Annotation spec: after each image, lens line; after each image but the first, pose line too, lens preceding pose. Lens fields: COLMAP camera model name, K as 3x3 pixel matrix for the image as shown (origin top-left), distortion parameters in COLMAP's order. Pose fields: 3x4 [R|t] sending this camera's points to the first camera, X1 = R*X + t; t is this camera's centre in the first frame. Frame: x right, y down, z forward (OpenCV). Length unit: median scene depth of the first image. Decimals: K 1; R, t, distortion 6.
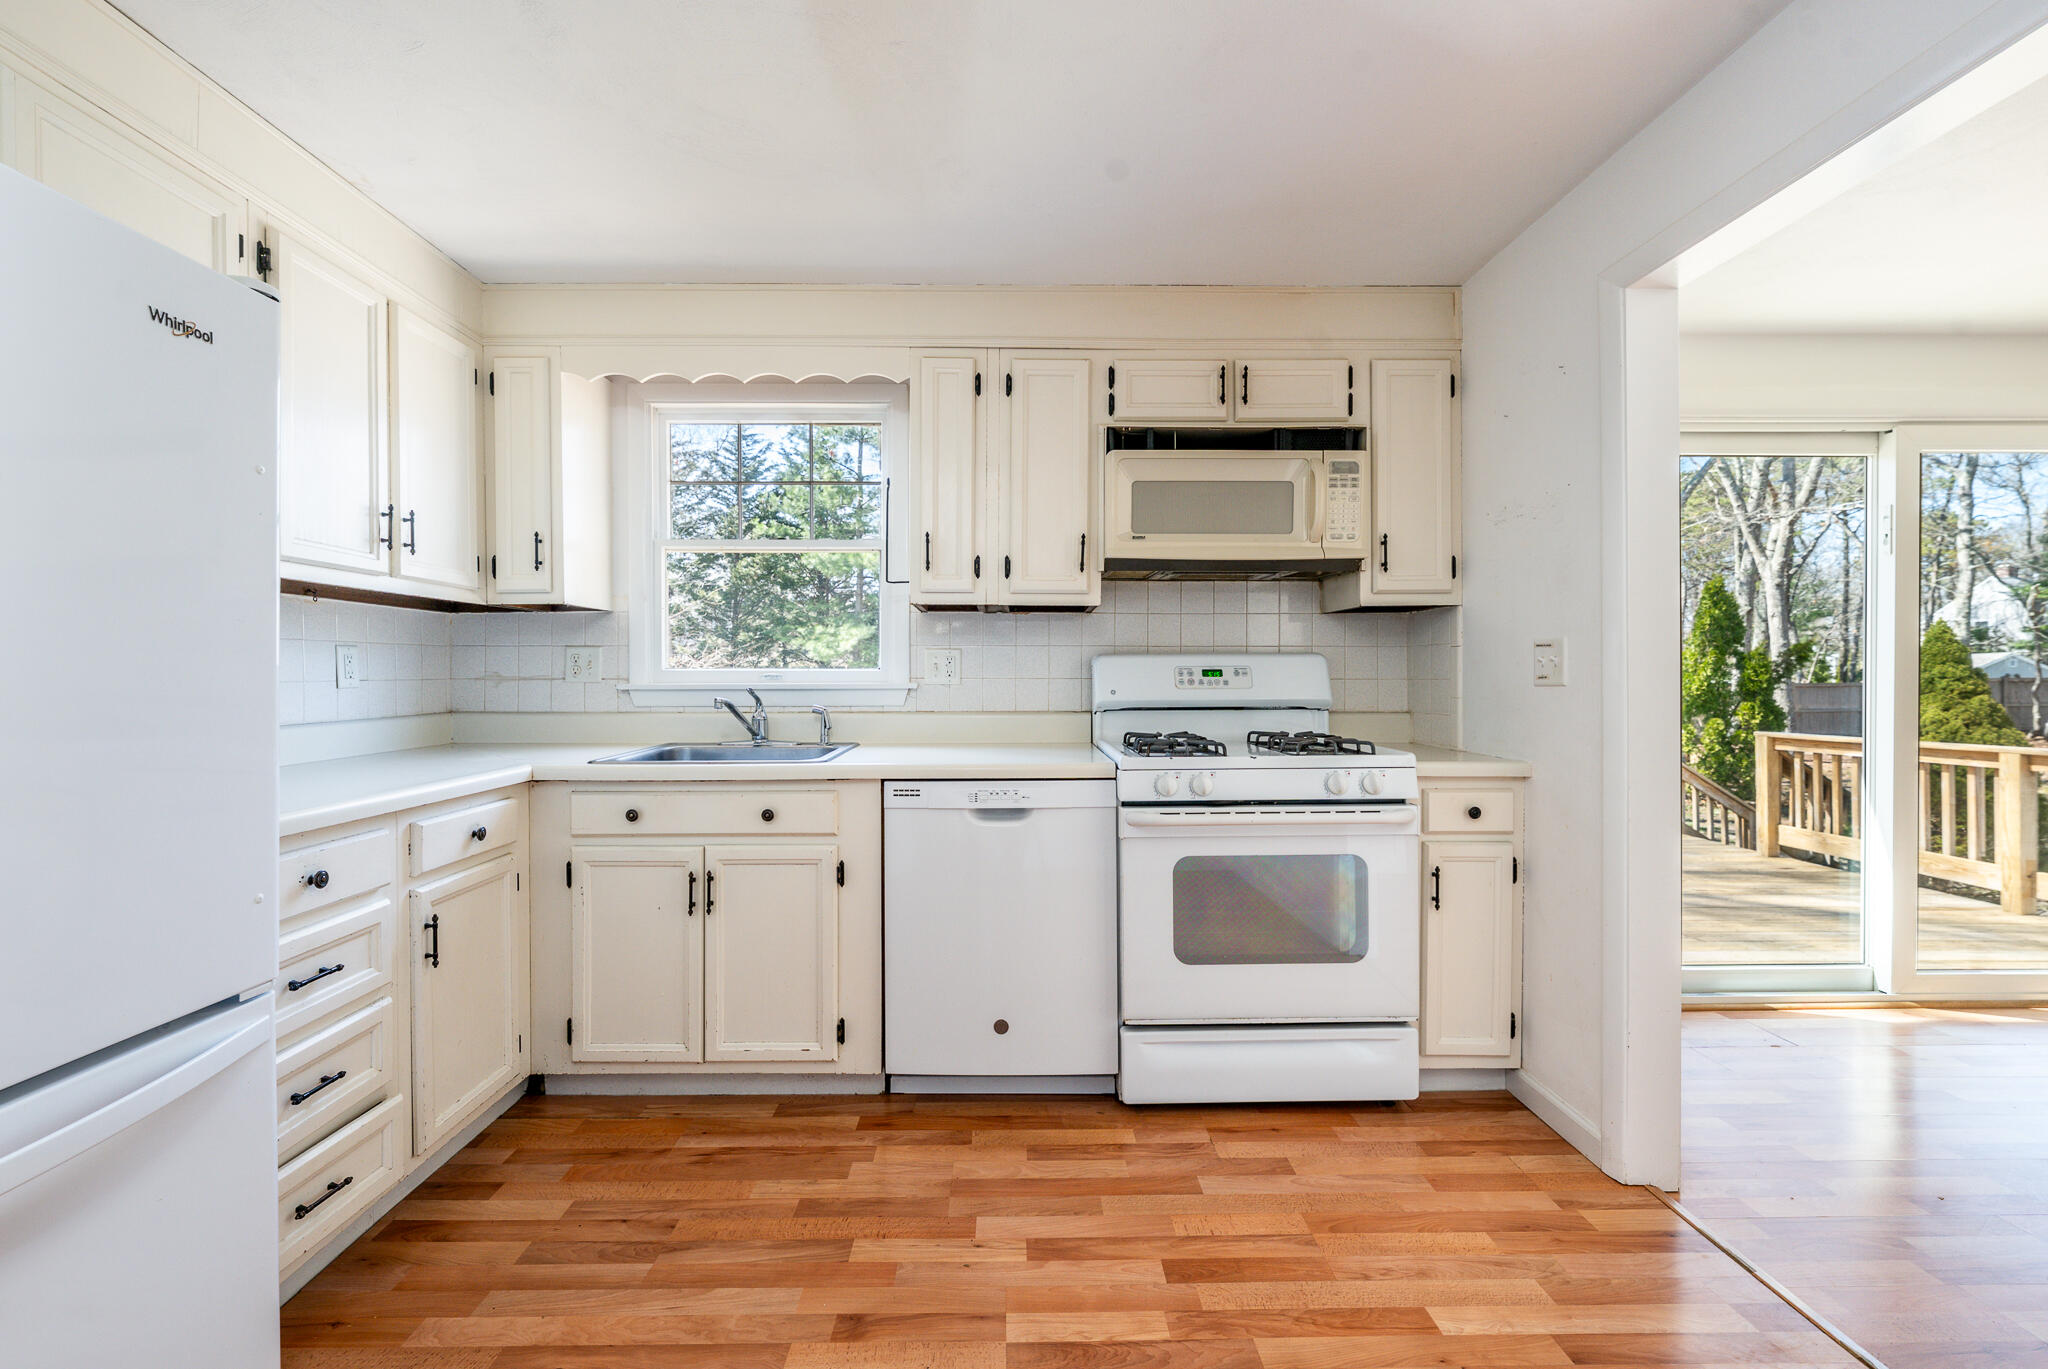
lens RADIAL K [[816.3, 0, 1011.4], [0, 816.3, 679.4], [0, 0, 1]] dist [-0.001304, -0.000909]
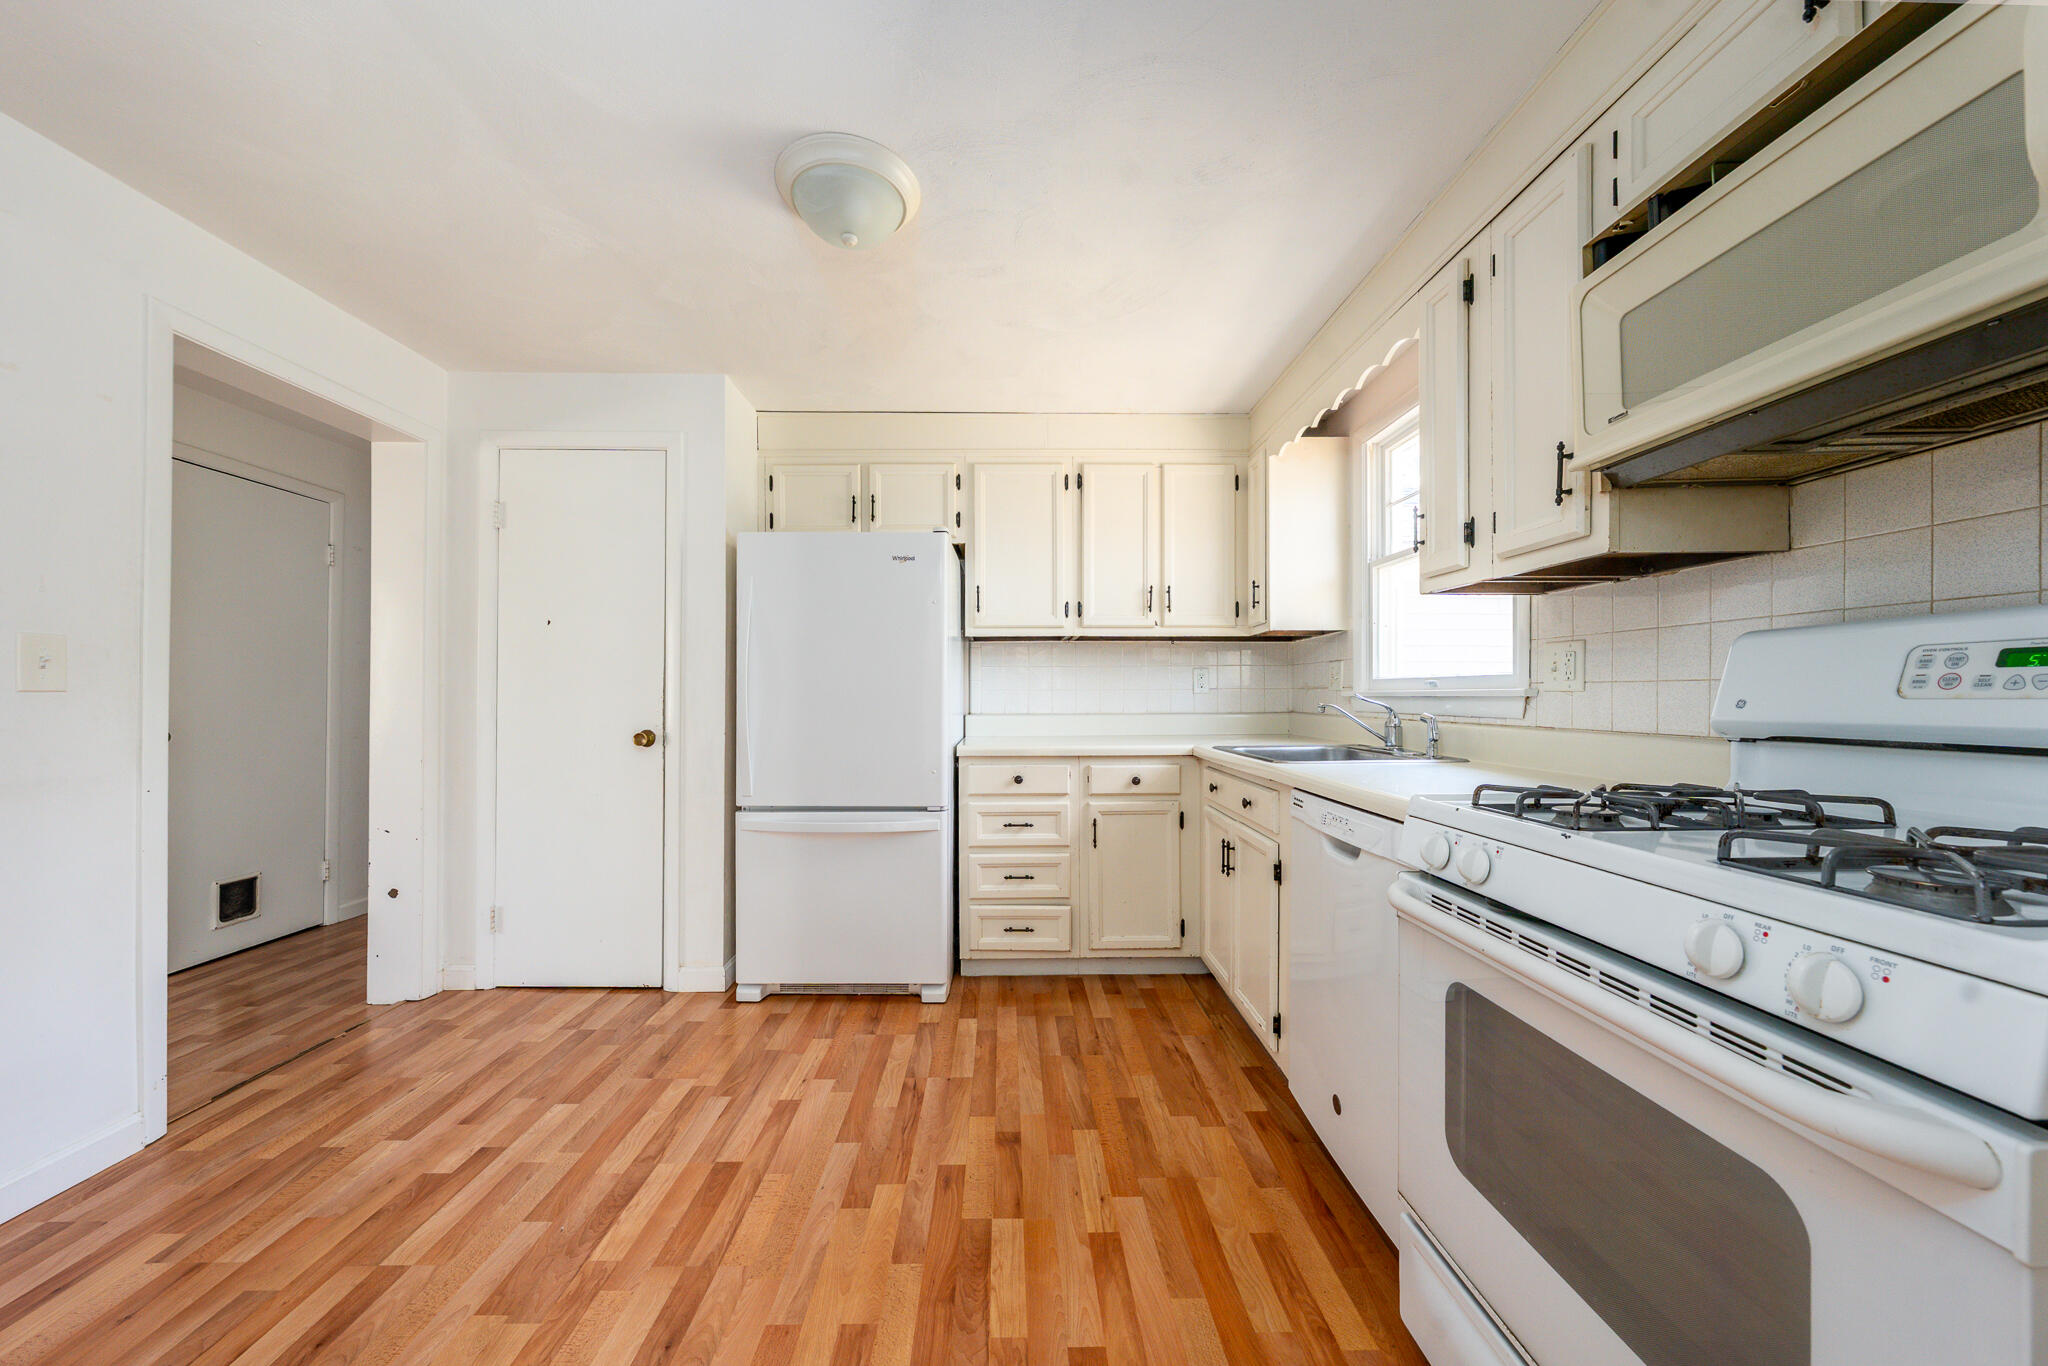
lens RADIAL K [[701.9, 0, 1008.8], [0, 701.9, 692.9], [0, 0, 1]] dist [-0.005903, 0.000704]
pose [[0.016810, -0.001191, -0.999858, 0.696760], [-0.003938, 0.999991, -0.001258, 0.014067], [0.999851, 0.003959, 0.016806, 0.665991]]
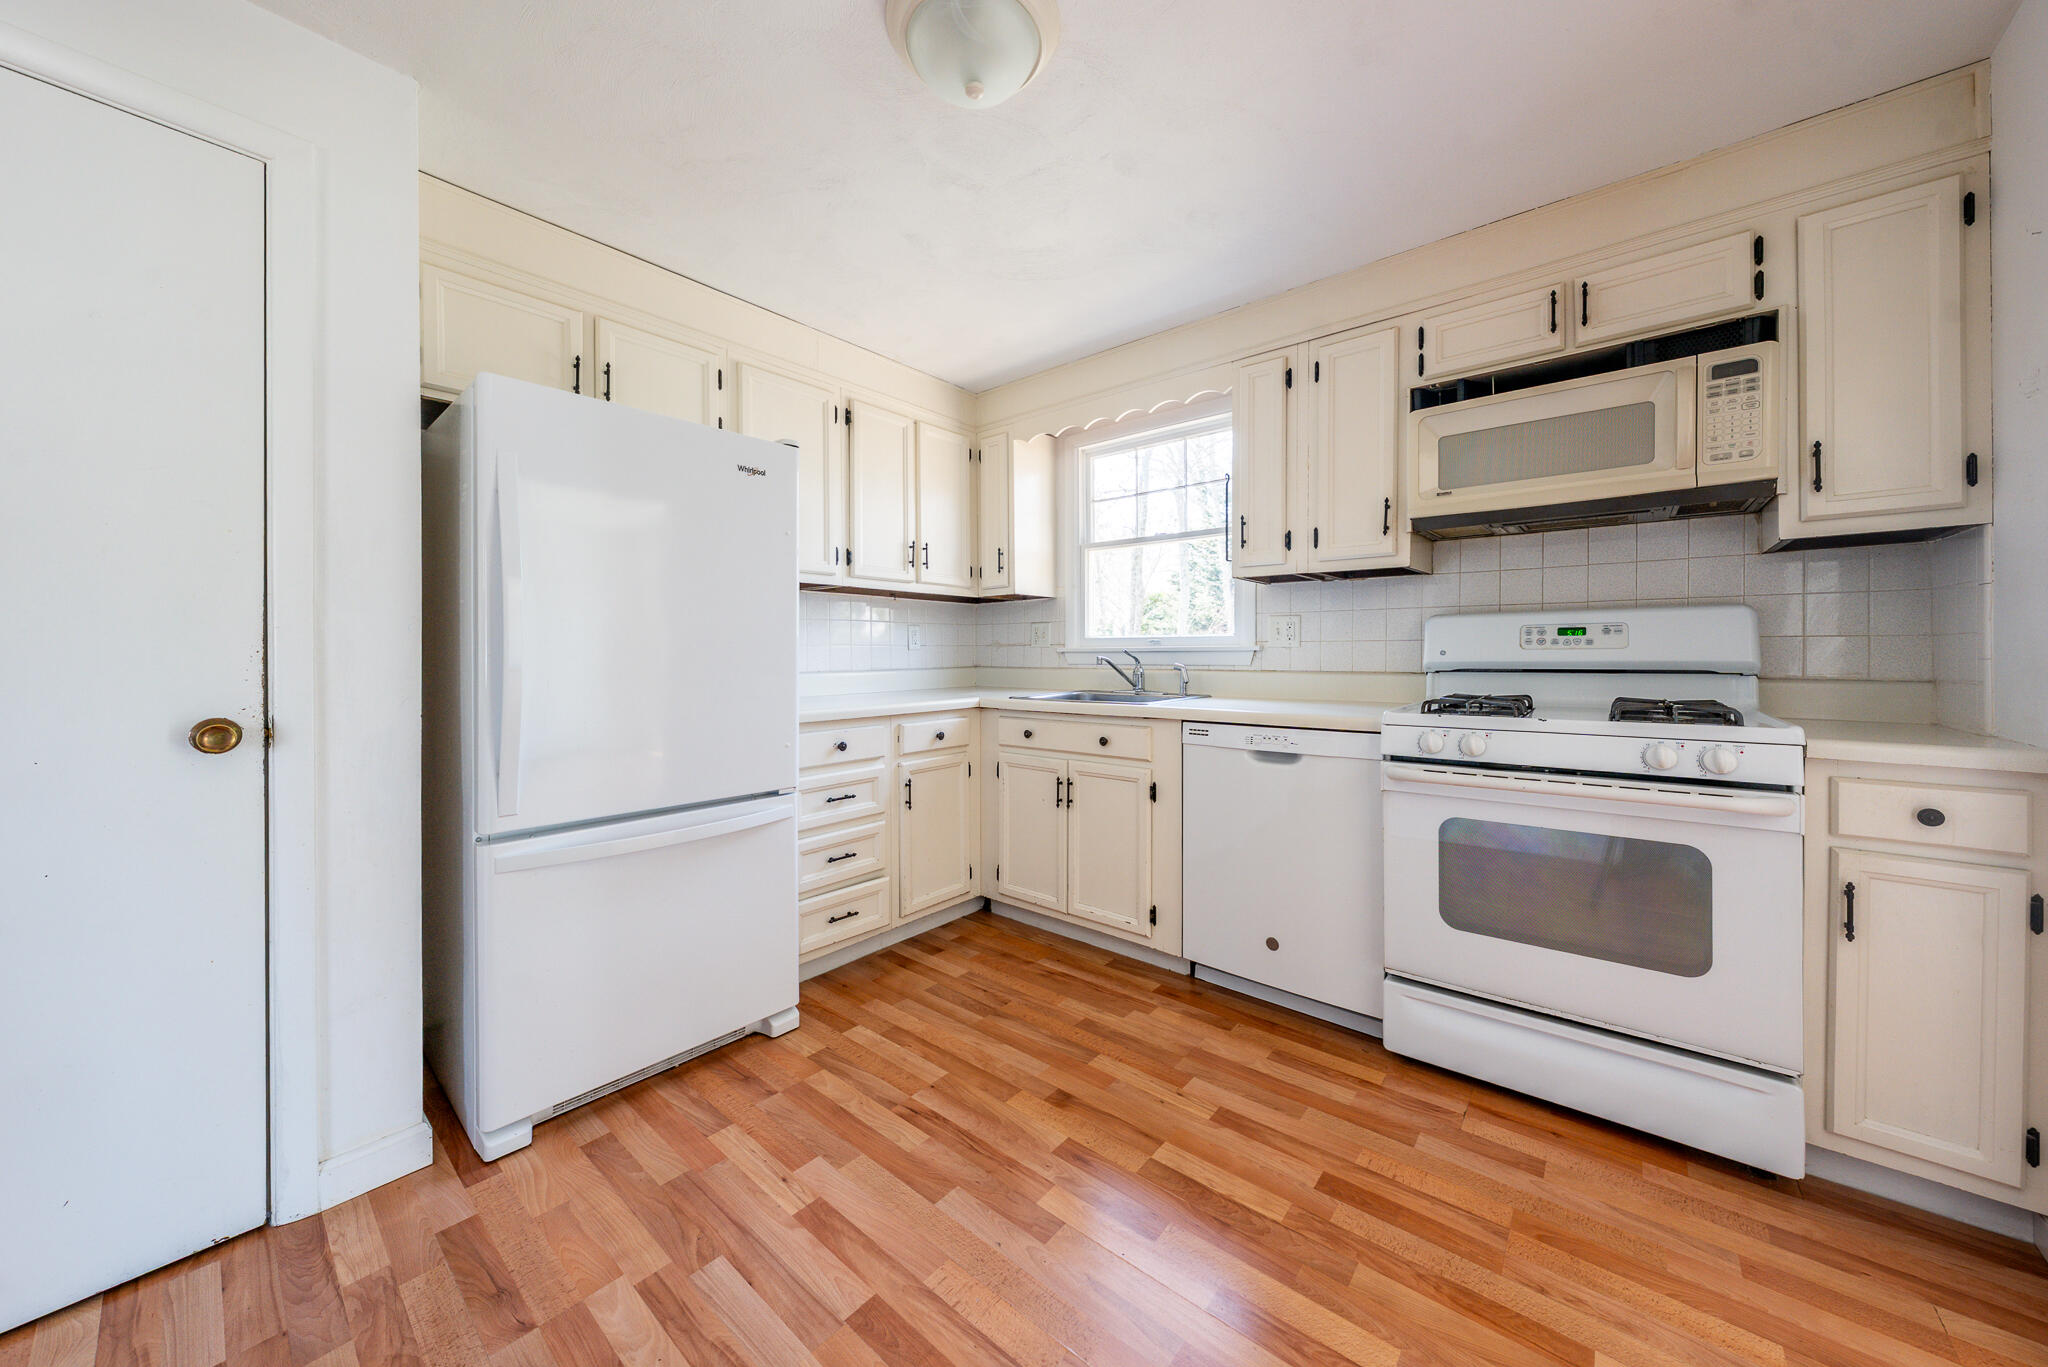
lens RADIAL K [[701.9, 0, 1022.4], [0, 701.9, 655.8], [0, 0, 1]] dist [-0.005903, 0.000704]
pose [[0.760023, 0.002029, -0.649893, 0.361198], [-0.002188, 0.999997, 0.000564, 0.025029], [0.649892, 0.000994, 0.760026, 0.031712]]
